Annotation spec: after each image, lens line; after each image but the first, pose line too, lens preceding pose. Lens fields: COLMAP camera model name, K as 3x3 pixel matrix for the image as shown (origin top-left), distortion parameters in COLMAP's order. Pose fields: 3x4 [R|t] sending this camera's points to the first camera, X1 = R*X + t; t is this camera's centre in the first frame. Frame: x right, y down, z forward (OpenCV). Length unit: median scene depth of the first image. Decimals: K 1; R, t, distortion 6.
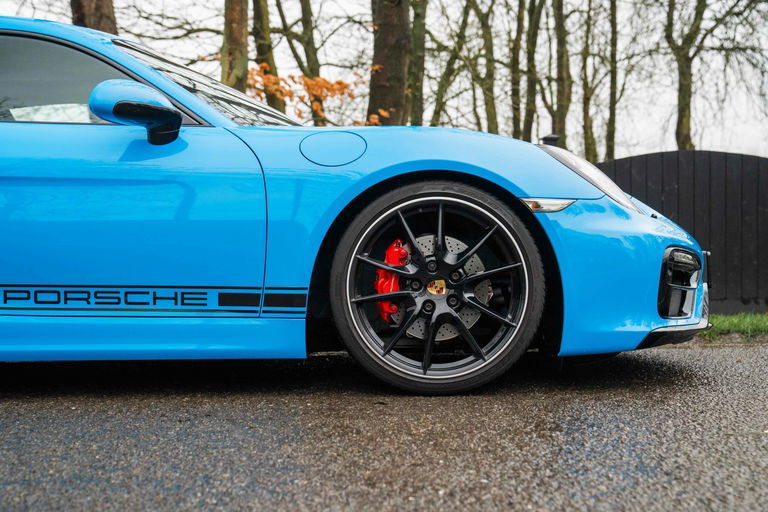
lens RADIAL K [[1068.8, 0, 384.8], [0, 1068.8, 256.2], [0, 0, 1]] dist [0.044380, 0.000000]
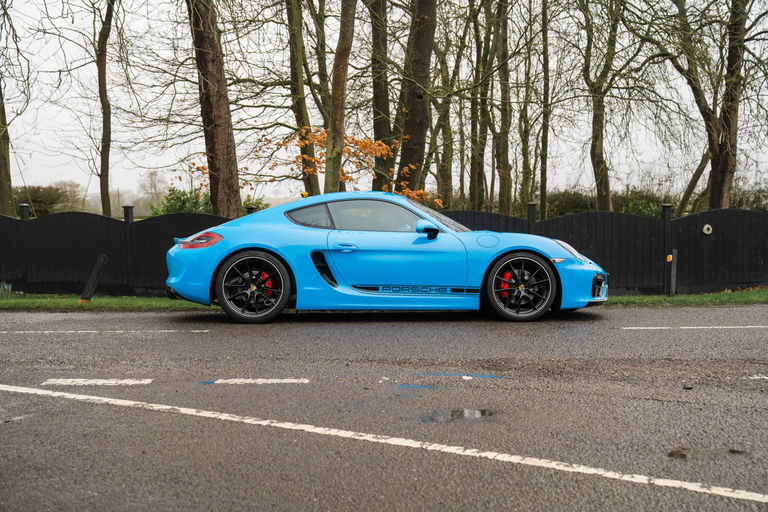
lens RADIAL K [[1013.2, 0, 383.4], [0, 1013.2, 257.0], [0, 0, 1]] dist [0.014147, 0.000000]
pose [[0.997727, 0.008405, 0.066856, -0.540789], [-0.009718, 0.999766, 0.019345, -0.108822], [-0.066677, -0.019951, 0.997575, -1.874183]]
